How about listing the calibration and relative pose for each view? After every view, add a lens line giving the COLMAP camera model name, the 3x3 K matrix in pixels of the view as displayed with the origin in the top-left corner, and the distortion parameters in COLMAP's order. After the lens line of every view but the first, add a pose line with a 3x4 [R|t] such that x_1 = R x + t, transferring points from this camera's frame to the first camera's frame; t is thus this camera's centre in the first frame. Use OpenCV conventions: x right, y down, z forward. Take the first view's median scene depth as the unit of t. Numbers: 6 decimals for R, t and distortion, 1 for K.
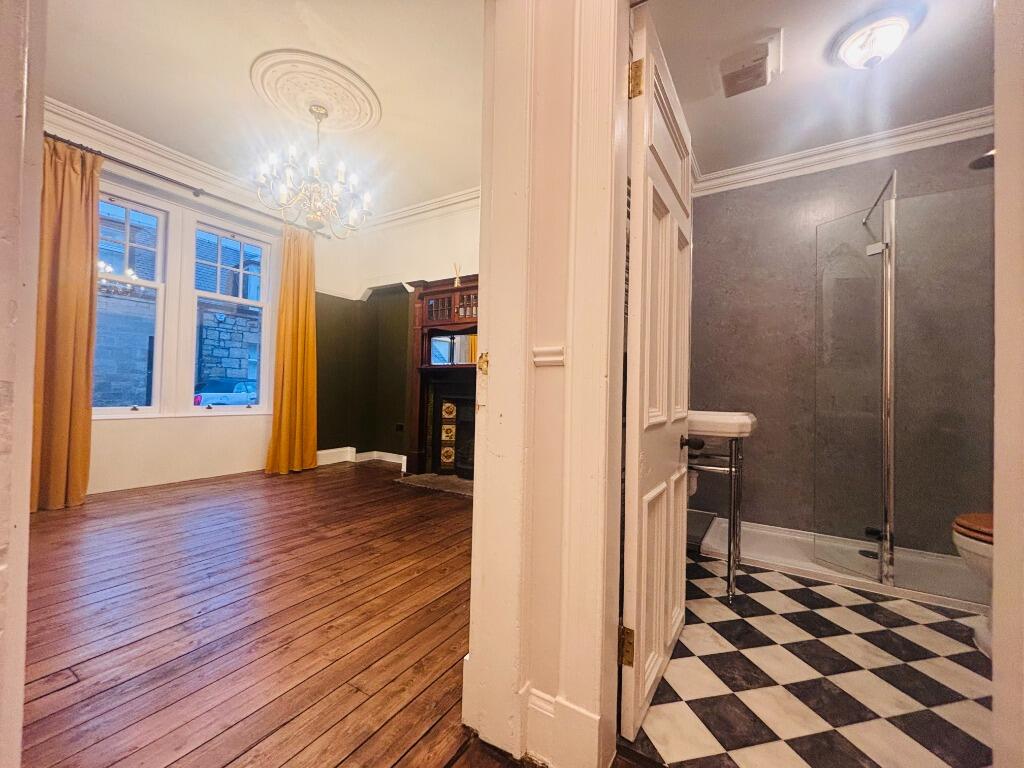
lens RADIAL K [[413.7, 0, 515.0], [0, 413.7, 381.4], [0, 0, 1]] dist [0.001421, -0.000989]
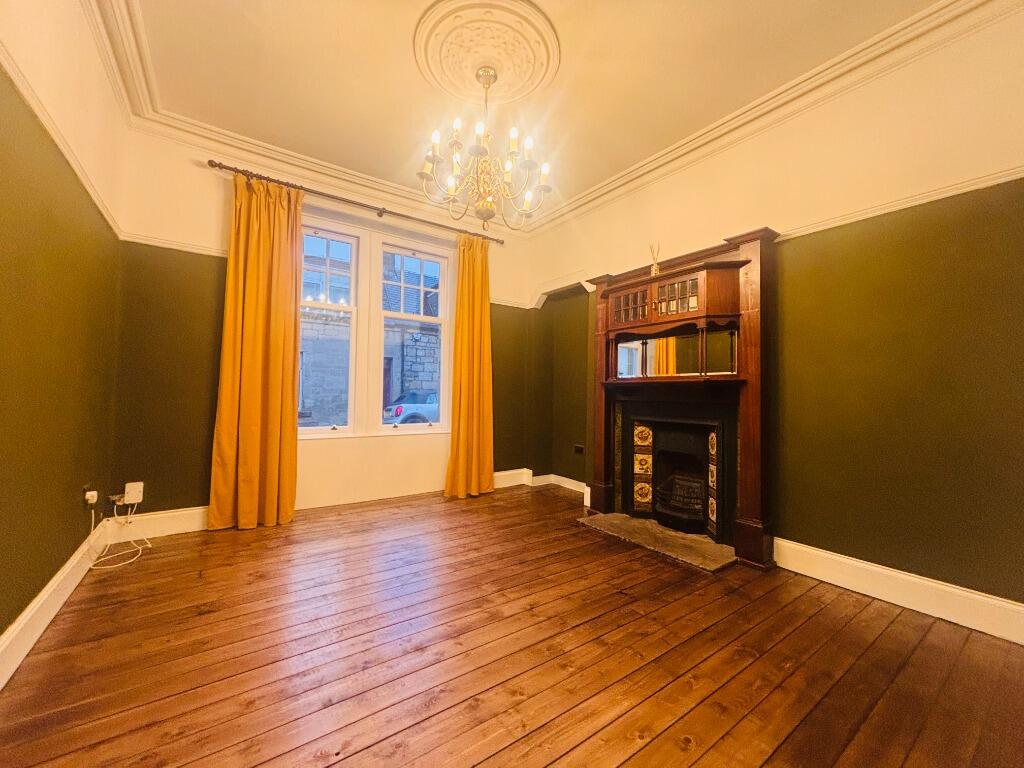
lens RADIAL K [[413.8, 0, 512.8], [0, 413.8, 381.5], [0, 0, 1]] dist [-0.001950, -0.000439]
pose [[0.919669, -0.020368, -0.392166, -0.083840], [0.014711, 0.999740, -0.017424, -0.024789], [0.392419, 0.010255, 0.919729, 0.194241]]
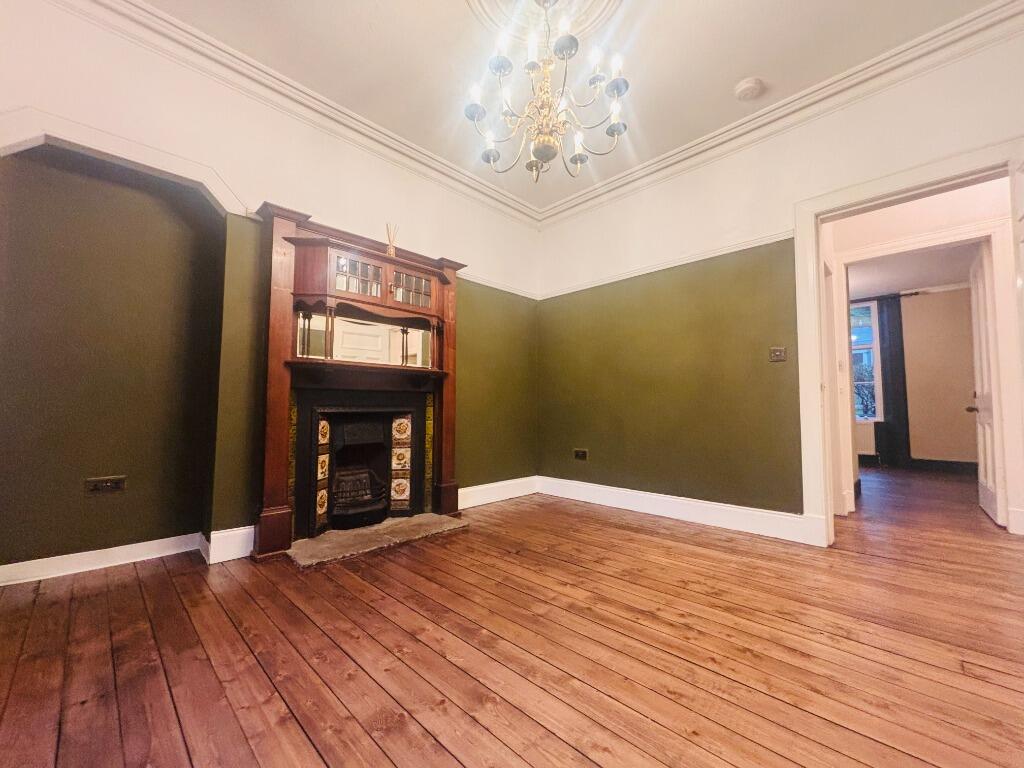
lens RADIAL K [[410.0, 0, 512.0], [0, 410.0, 384.0], [0, 0, 1]] dist [-0.001551, -0.000322]
pose [[0.227559, 0.034230, 0.973163, -0.779790], [-0.016950, 0.999370, -0.031188, 0.011931], [-0.973617, -0.009398, 0.227995, 0.622178]]
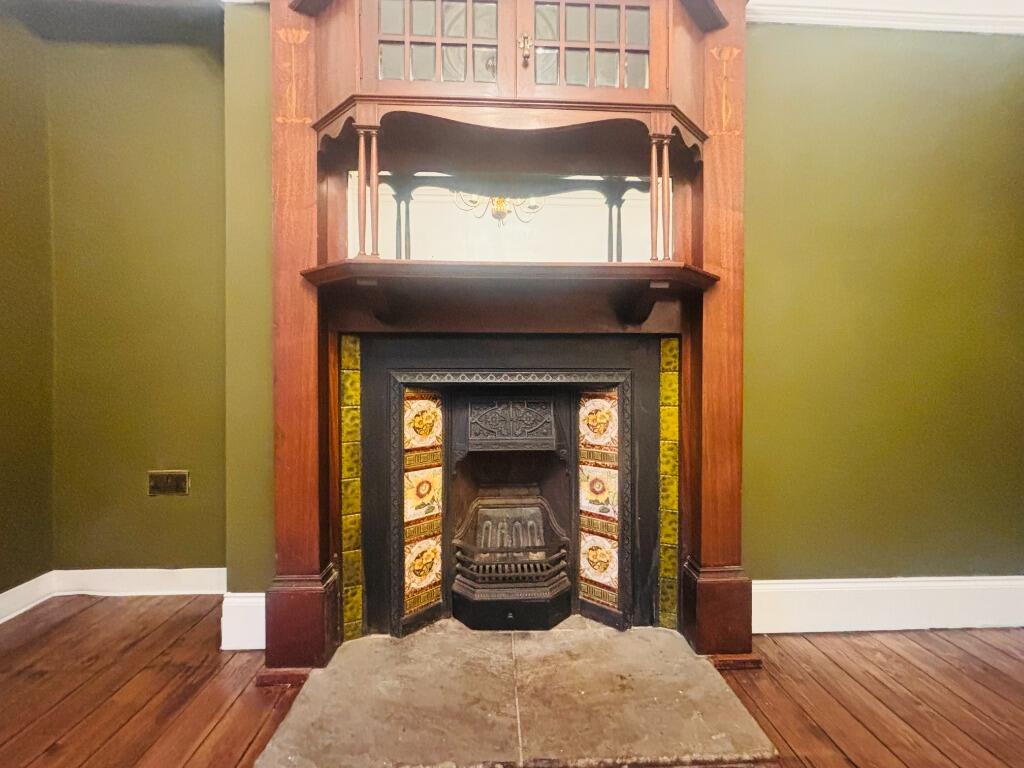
lens RADIAL K [[411.6, 0, 510.5], [0, 411.6, 381.7], [0, 0, 1]] dist [-0.000651, 0.000043]
pose [[0.828053, -0.029041, 0.559897, -0.303148], [0.005592, 0.999036, 0.043549, 0.028140], [-0.560622, -0.032929, 0.827417, 0.769126]]
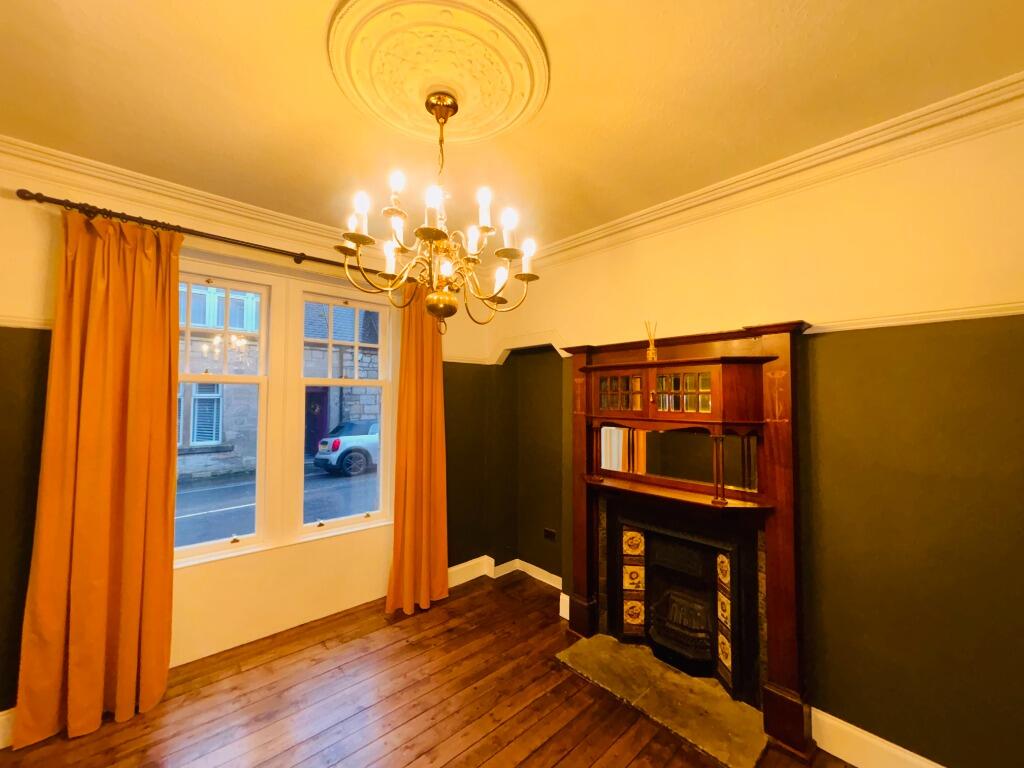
lens RADIAL K [[414.3, 0, 514.7], [0, 414.3, 382.0], [0, 0, 1]] dist [-0.011097, 0.004746]
pose [[0.961768, -0.029317, -0.272290, -0.168646], [0.023659, 0.999431, -0.024041, -0.186012], [0.272840, 0.016680, 0.961915, 0.350561]]
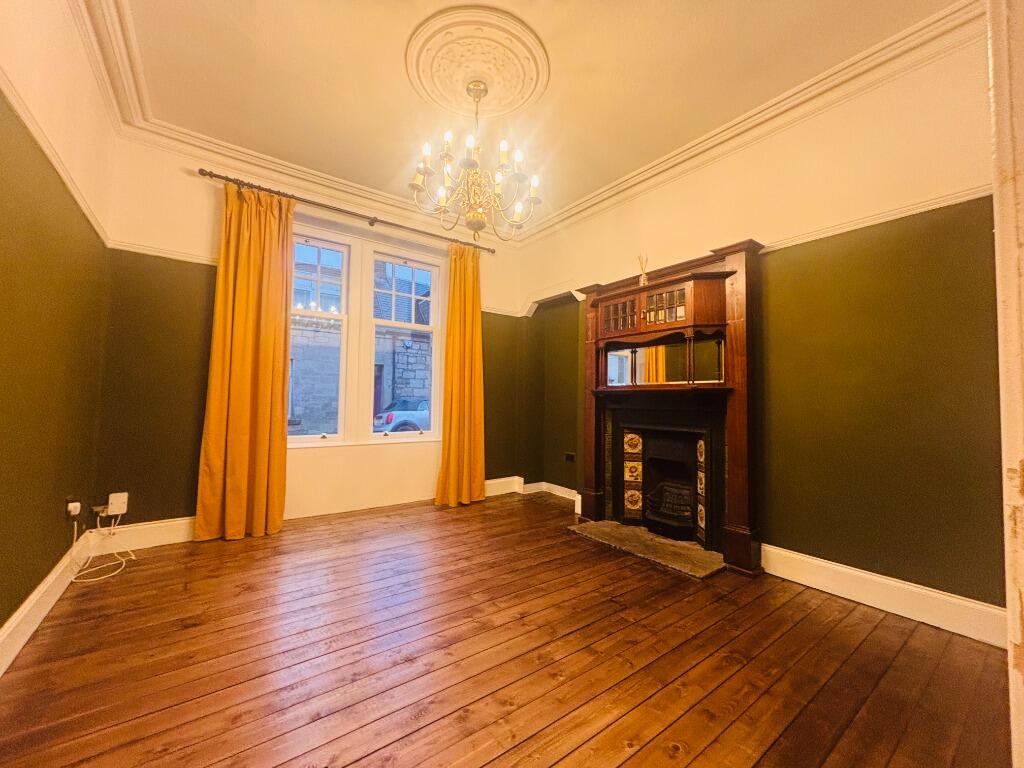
lens RADIAL K [[413.8, 0, 512.8], [0, 413.8, 381.5], [0, 0, 1]] dist [-0.001950, -0.000439]
pose [[0.927225, -0.027823, -0.373470, -0.080434], [0.016302, 0.999290, -0.033973, -0.027069], [0.374150, 0.025412, 0.927020, 0.191045]]
